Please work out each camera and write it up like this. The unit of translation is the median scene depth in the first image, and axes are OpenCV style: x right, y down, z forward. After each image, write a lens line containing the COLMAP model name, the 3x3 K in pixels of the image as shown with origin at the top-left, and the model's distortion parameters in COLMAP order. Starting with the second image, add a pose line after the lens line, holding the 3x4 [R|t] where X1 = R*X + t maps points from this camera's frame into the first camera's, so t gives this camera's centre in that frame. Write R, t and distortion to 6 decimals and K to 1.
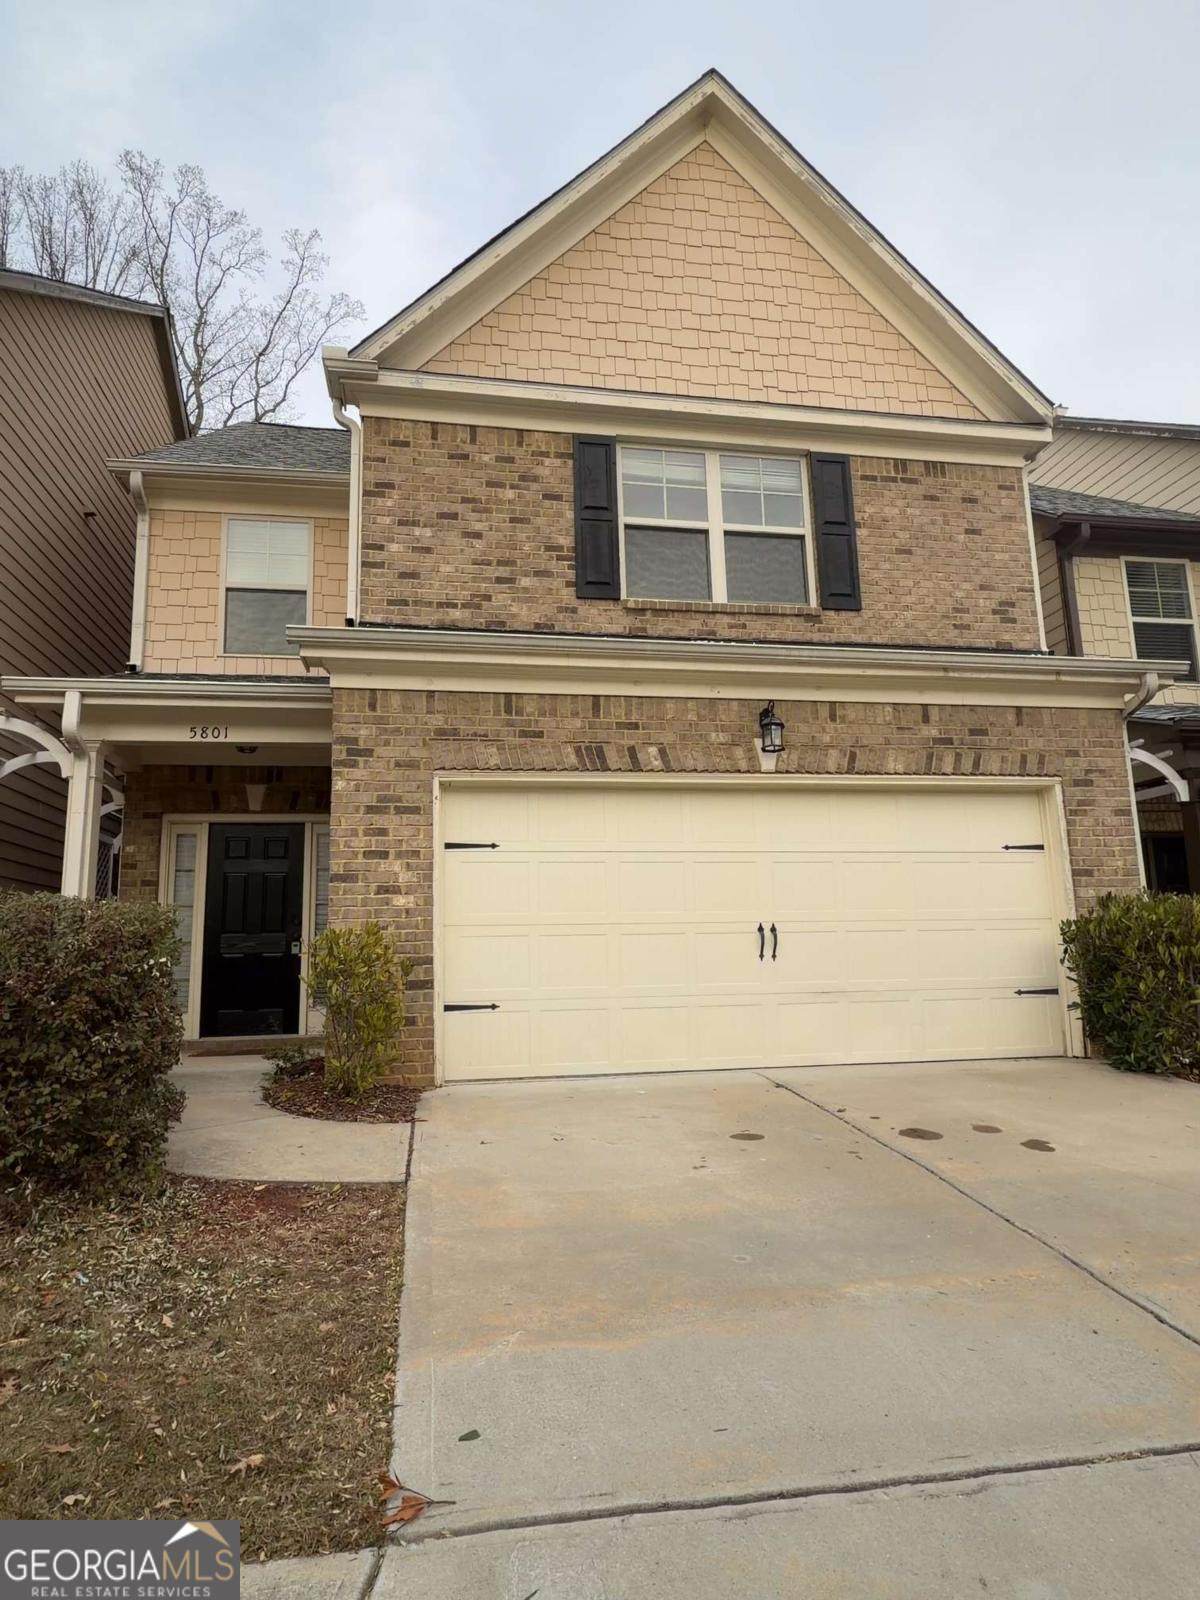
lens RADIAL K [[953.7, 0, 600.0], [0, 953.7, 800.0], [0, 0, 1]] dist [0.000734, -0.000719]
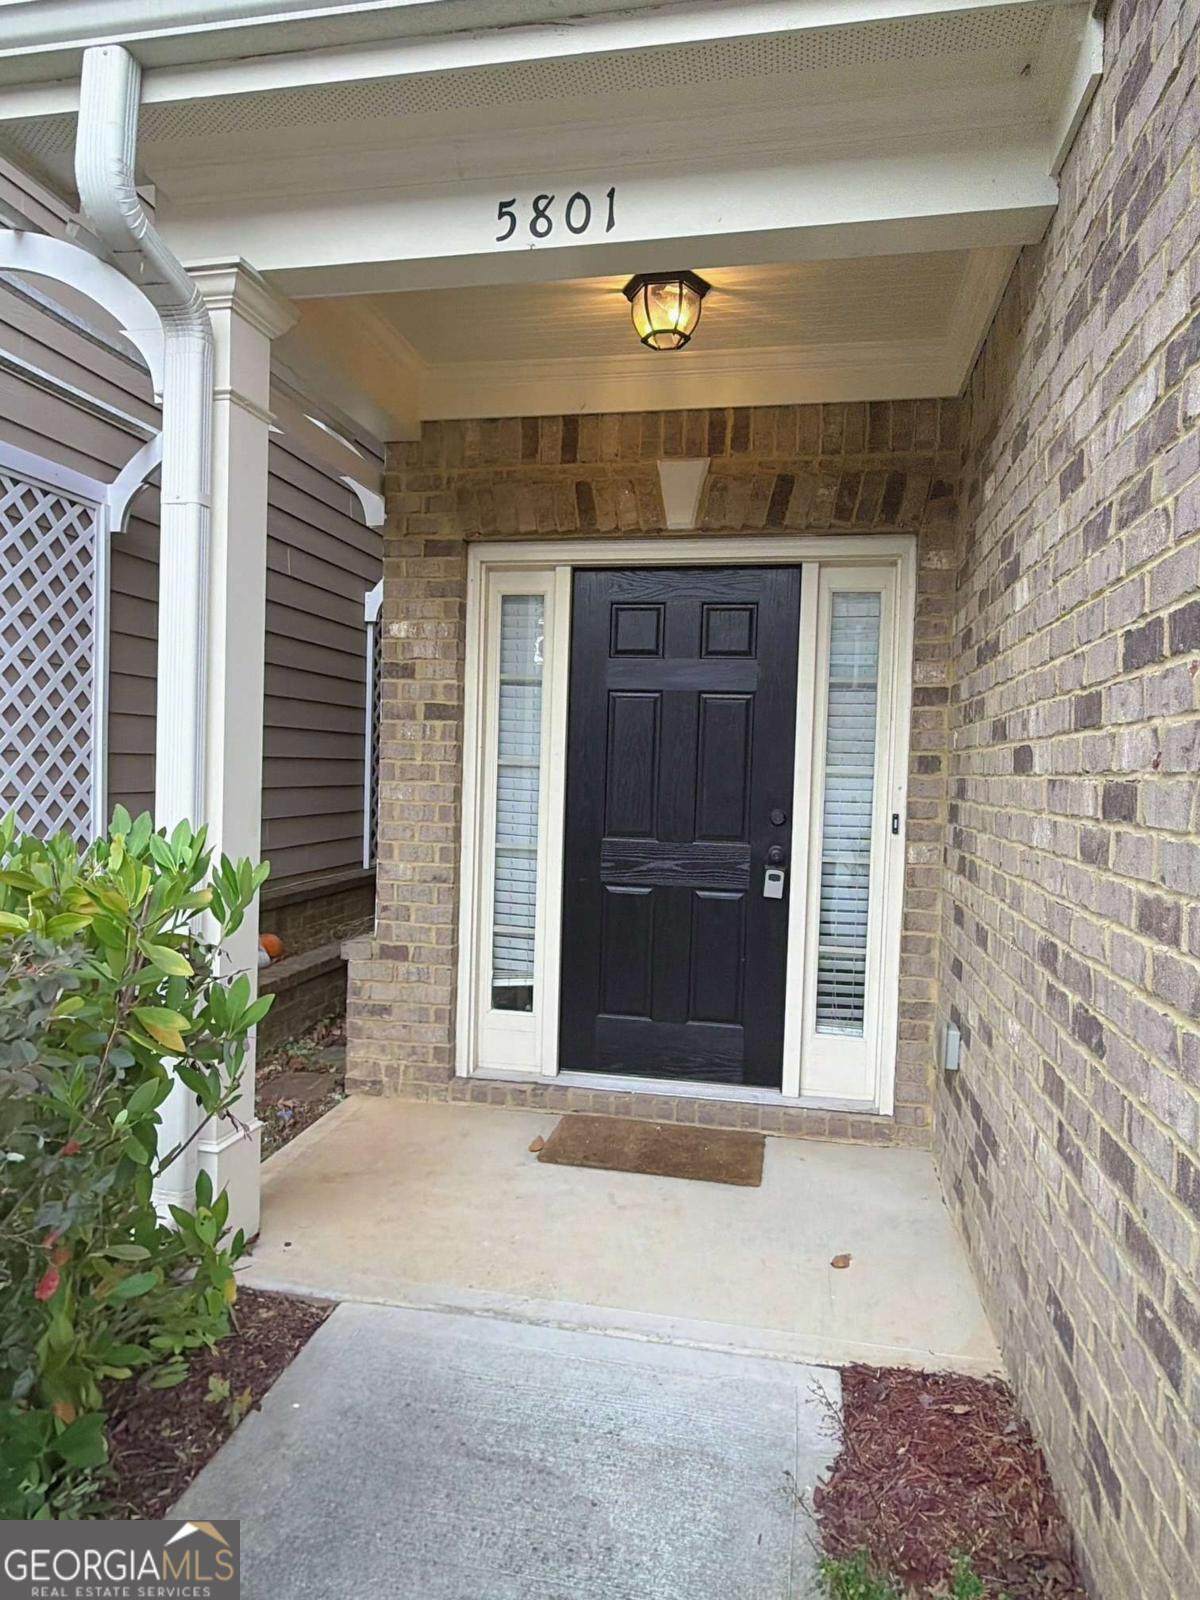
lens RADIAL K [[988.2, 0, 600.0], [0, 988.2, 800.0], [0, 0, 1]] dist [0.002975, 0.000740]
pose [[0.929349, 0.063872, -0.363635, -0.272498], [0.010805, 0.979794, 0.199715, 0.043044], [0.369044, -0.189534, 0.909881, 0.686787]]
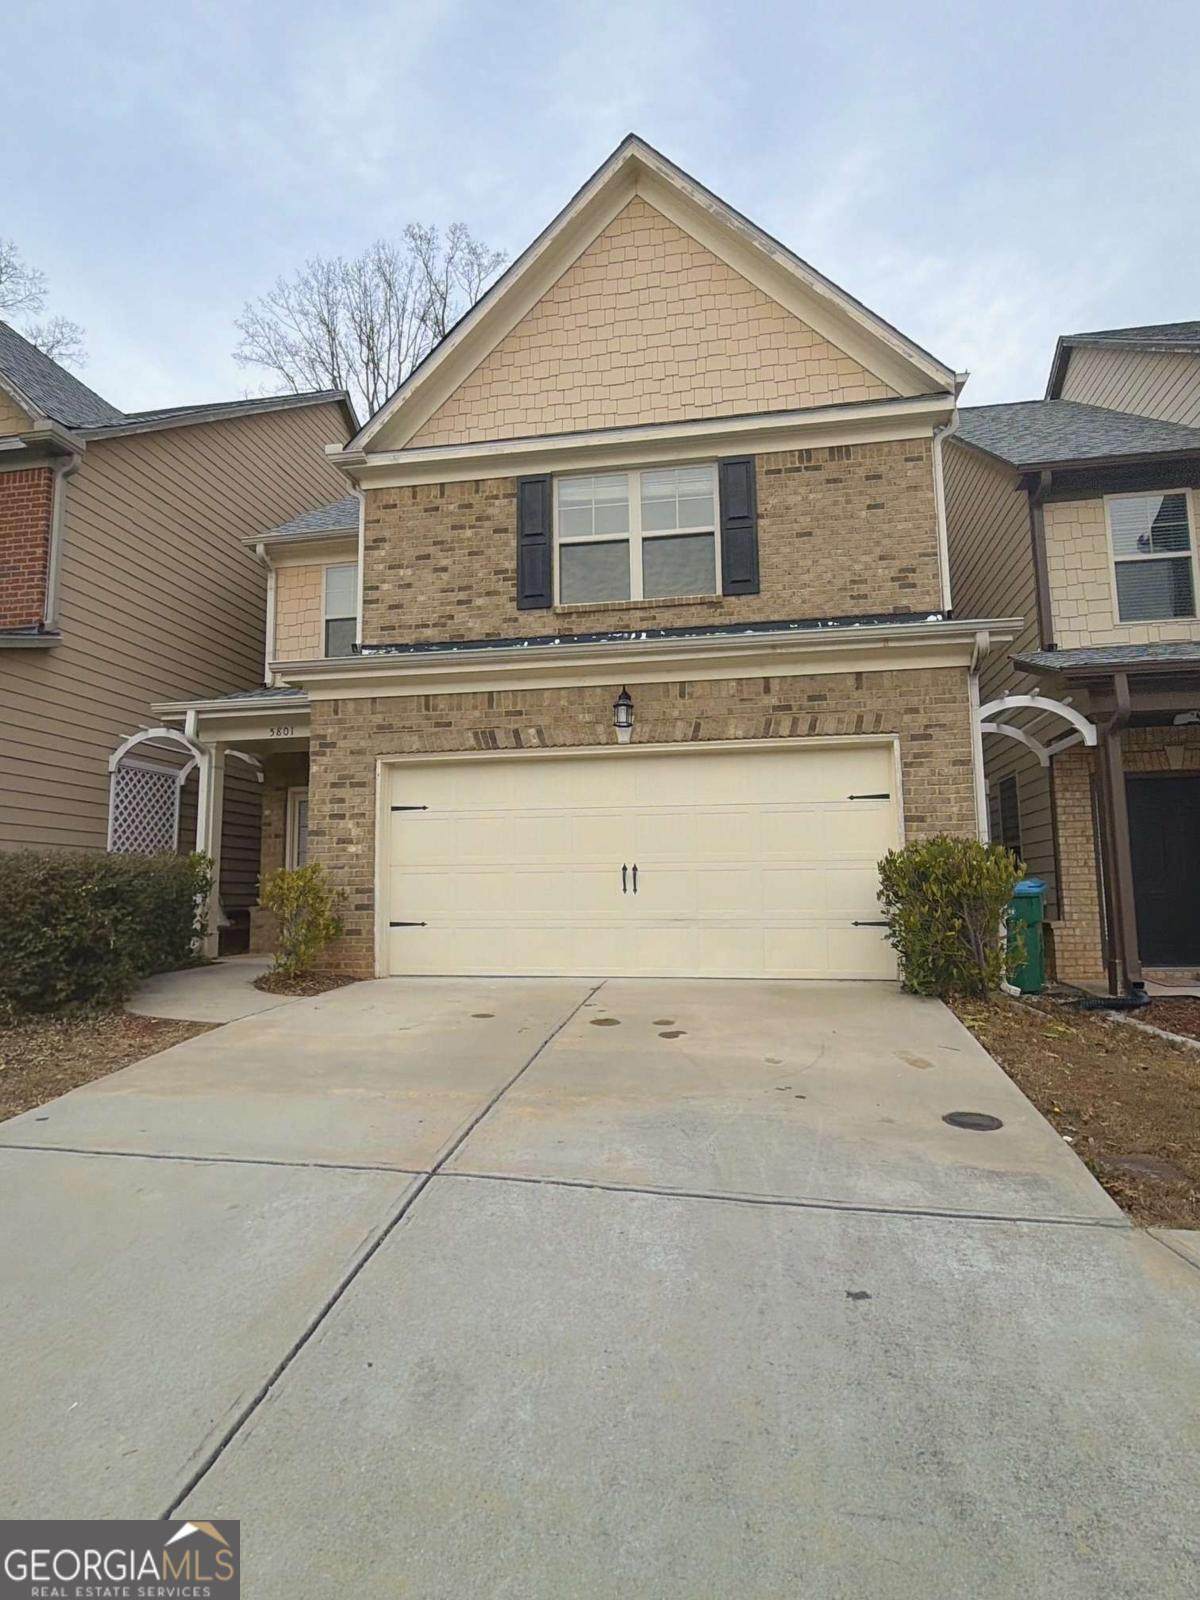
lens RADIAL K [[893.5, 0, 600.0], [0, 893.5, 800.0], [0, 0, 1]] dist [0.000747, -0.000086]
pose [[0.937793, -0.025306, -0.346271, 0.491675], [0.045863, 0.997629, 0.051303, -0.014946], [0.344152, -0.063993, 0.936731, -0.096310]]
